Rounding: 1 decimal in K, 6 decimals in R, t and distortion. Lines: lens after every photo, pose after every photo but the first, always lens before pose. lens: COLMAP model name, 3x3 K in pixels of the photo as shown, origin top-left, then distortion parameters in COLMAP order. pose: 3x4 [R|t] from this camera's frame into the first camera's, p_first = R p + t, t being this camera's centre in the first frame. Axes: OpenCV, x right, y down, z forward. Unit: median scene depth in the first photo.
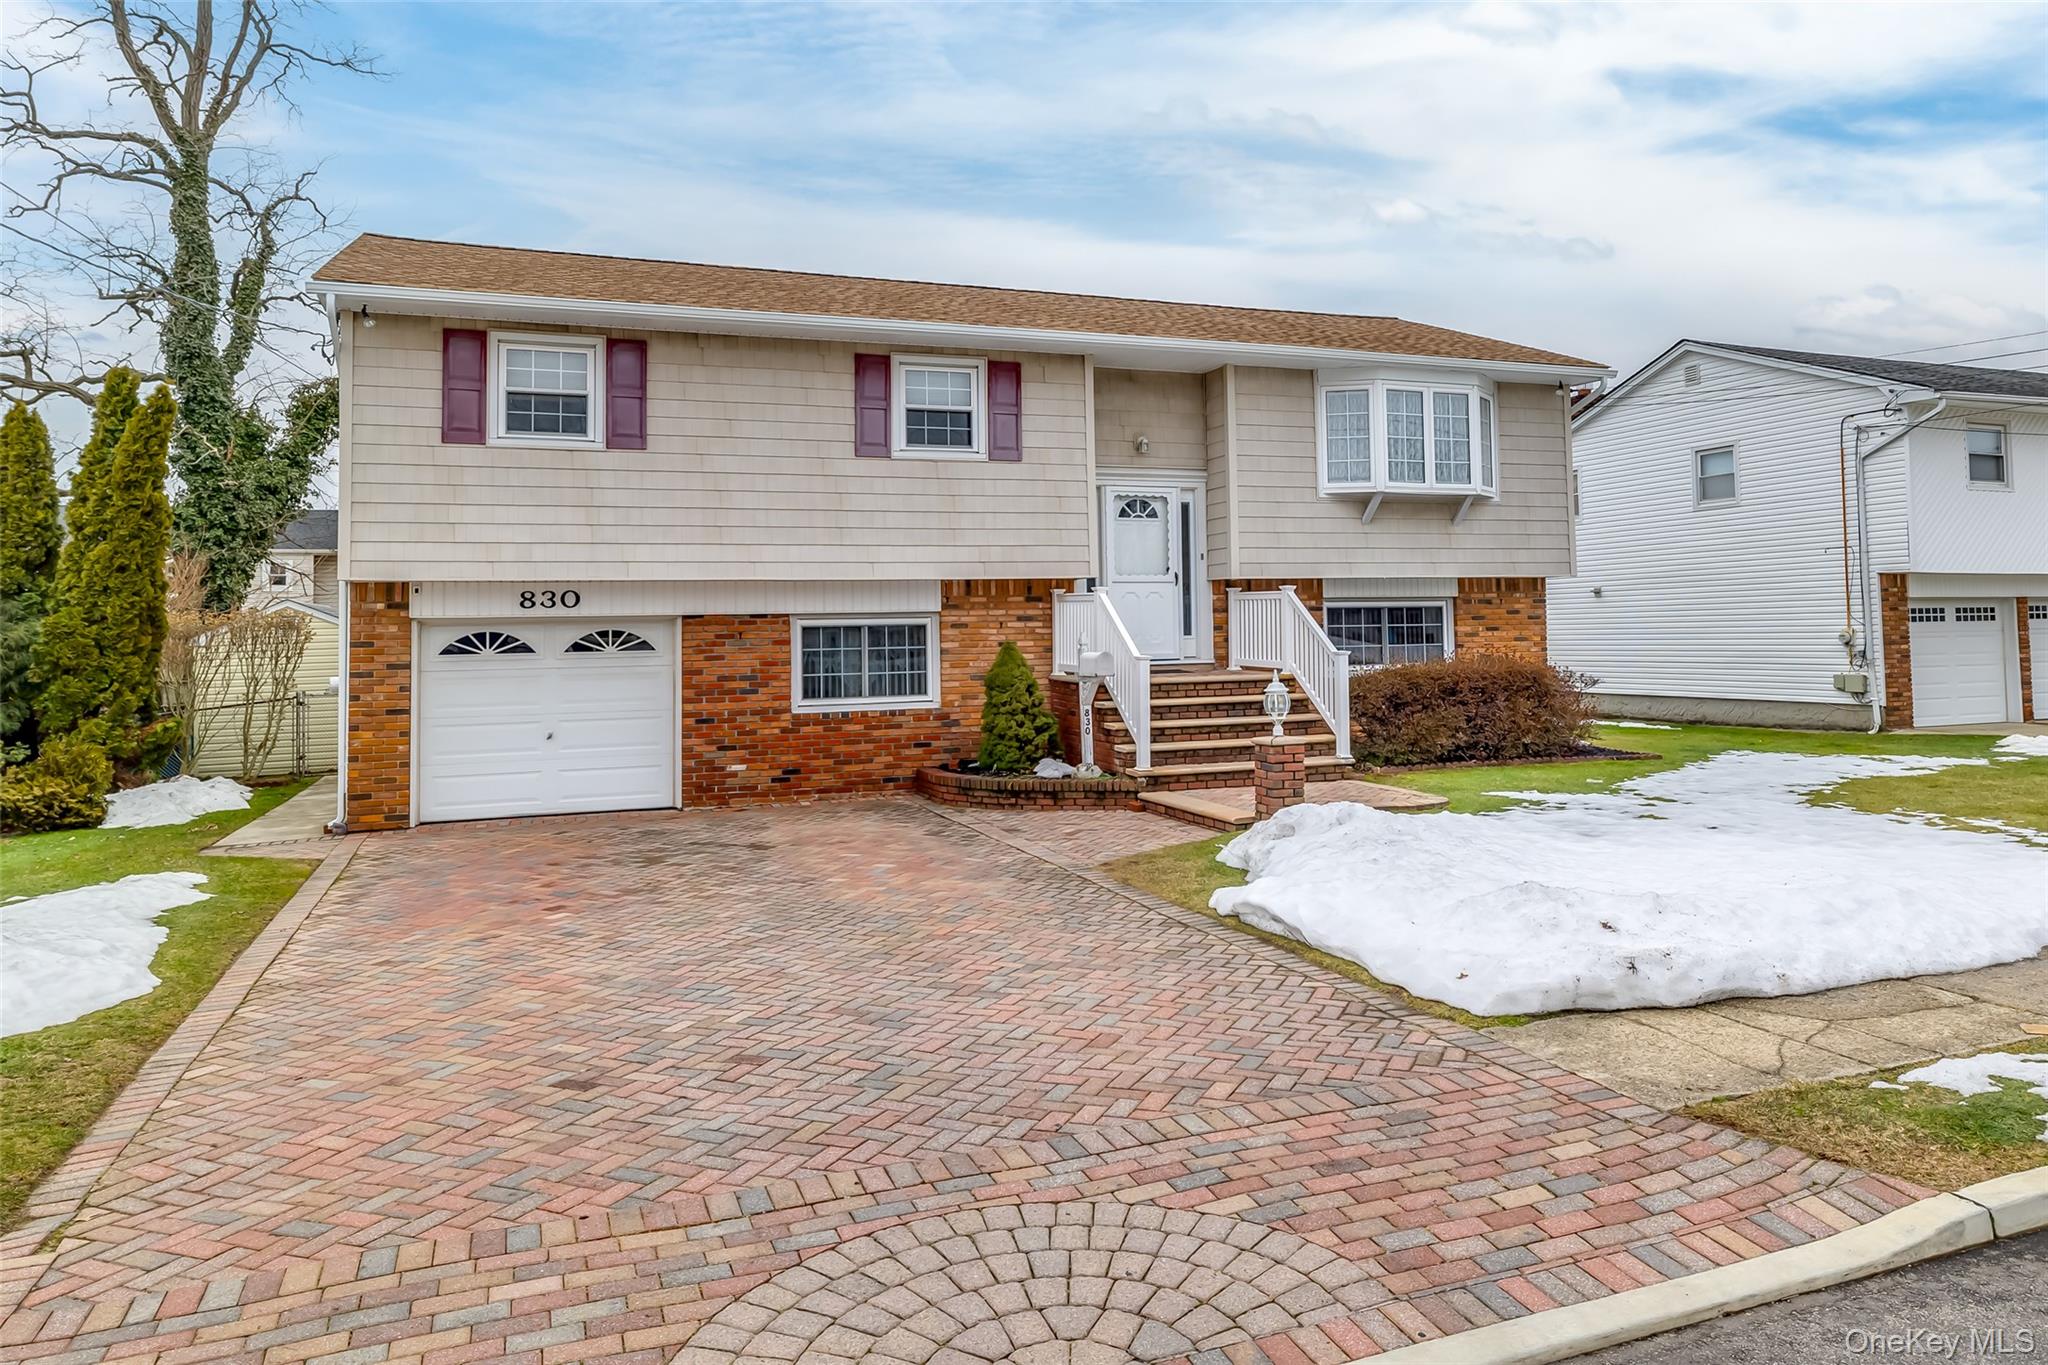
lens RADIAL K [[1293.9, 0, 1005.2], [0, 1293.9, 562.0], [0, 0, 1]] dist [-0.003706, 0.000300]
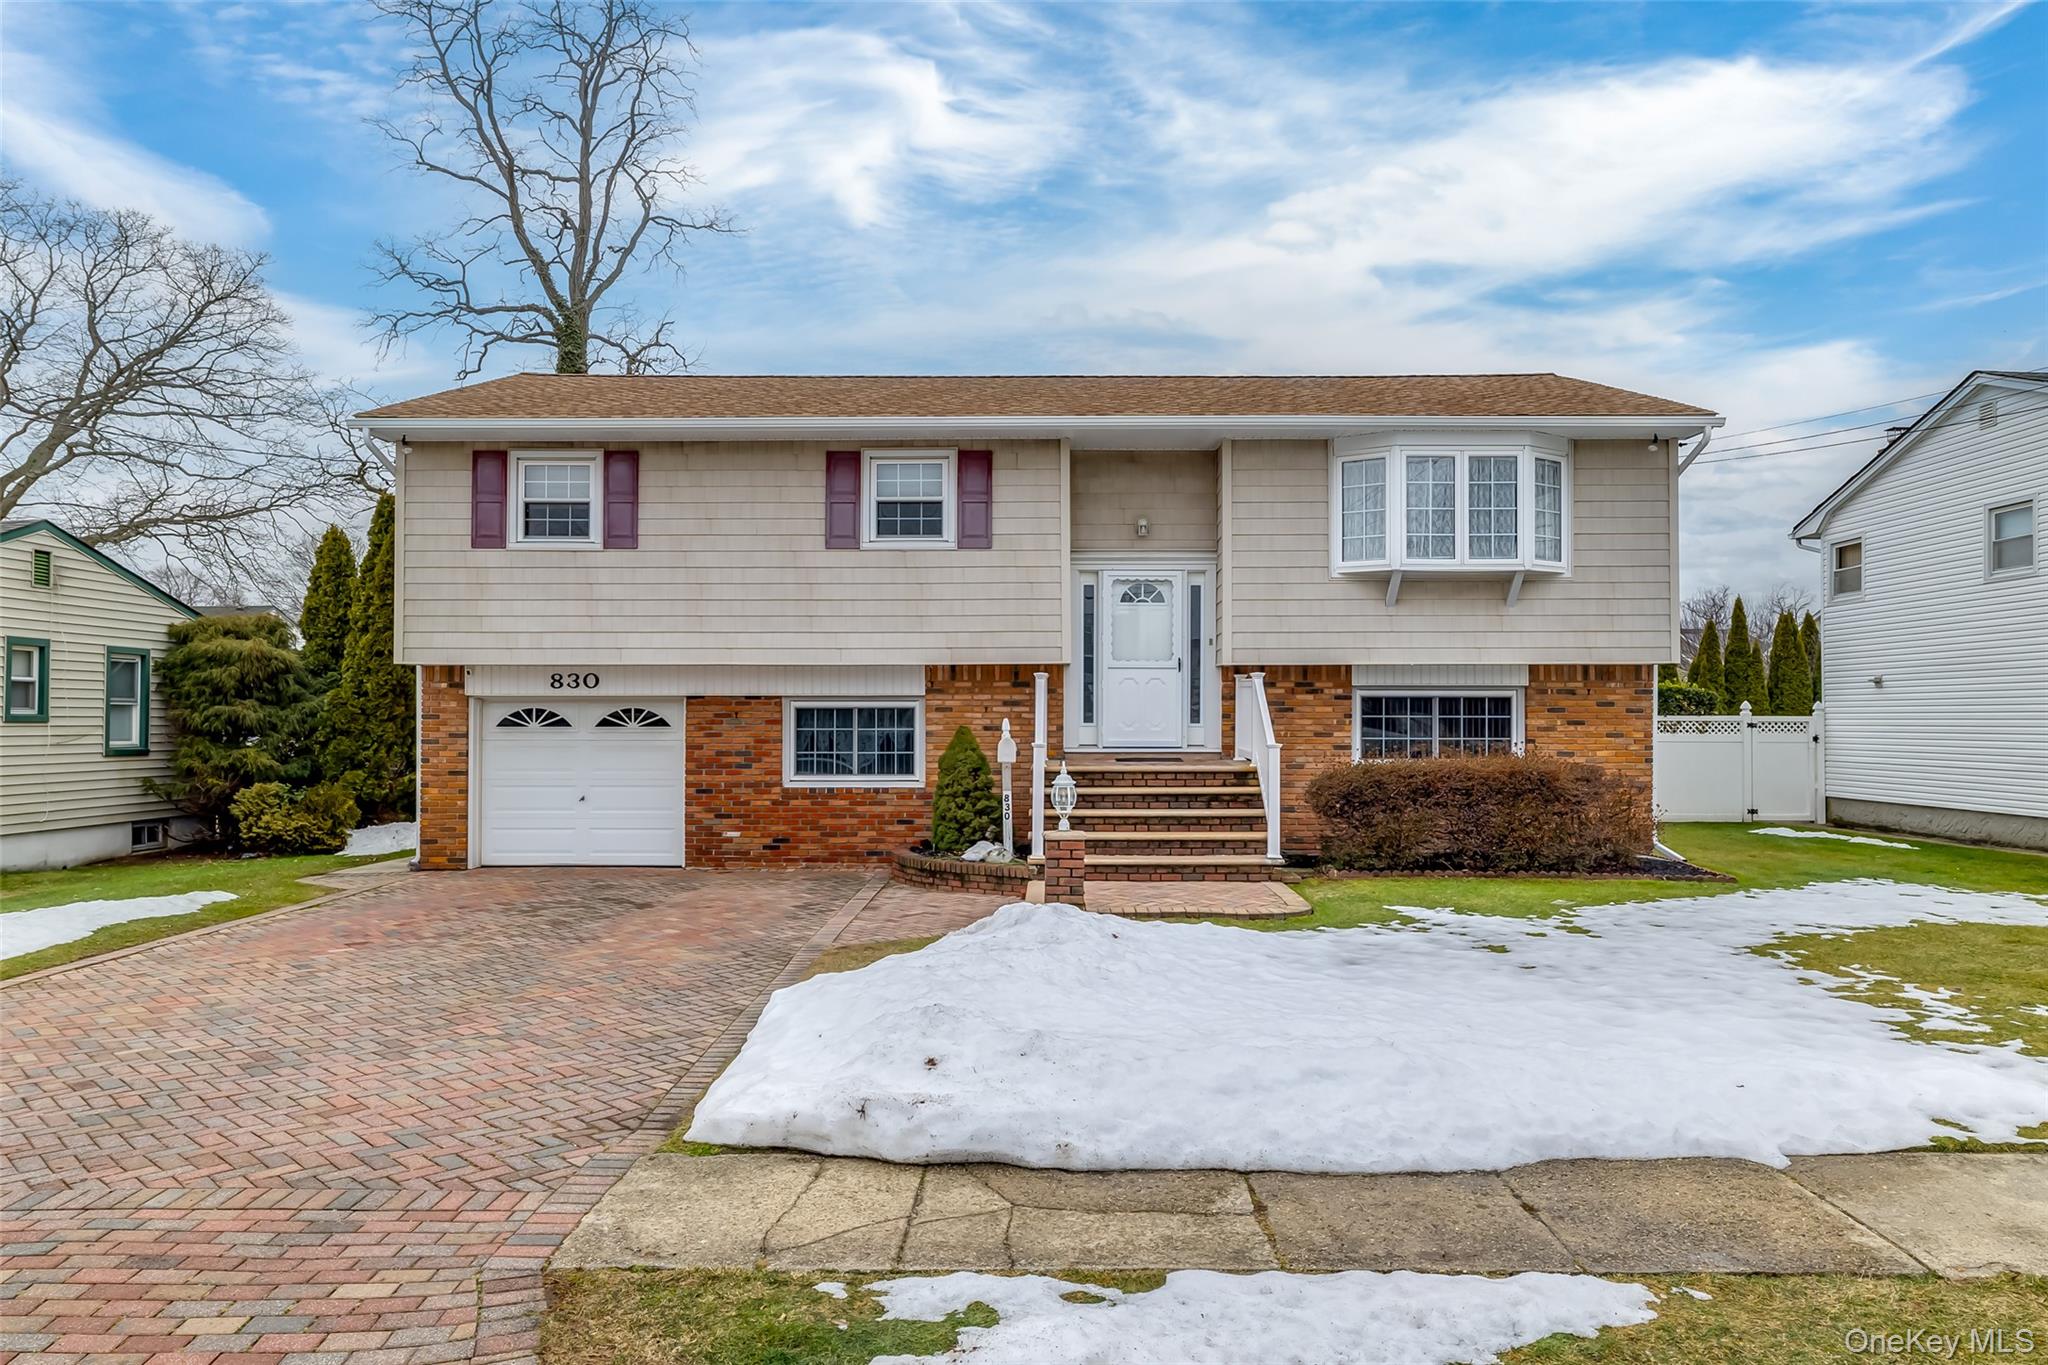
lens RADIAL K [[1210.7, 0, 1025.7], [0, 1210.7, 692.3], [0, 0, 1]] dist [-0.003378, 0.002013]
pose [[0.936070, 0.011769, -0.351617, 0.380343], [0.001764, 0.999271, 0.038141, -0.001326], [0.351809, -0.036323, 0.935367, 0.120204]]
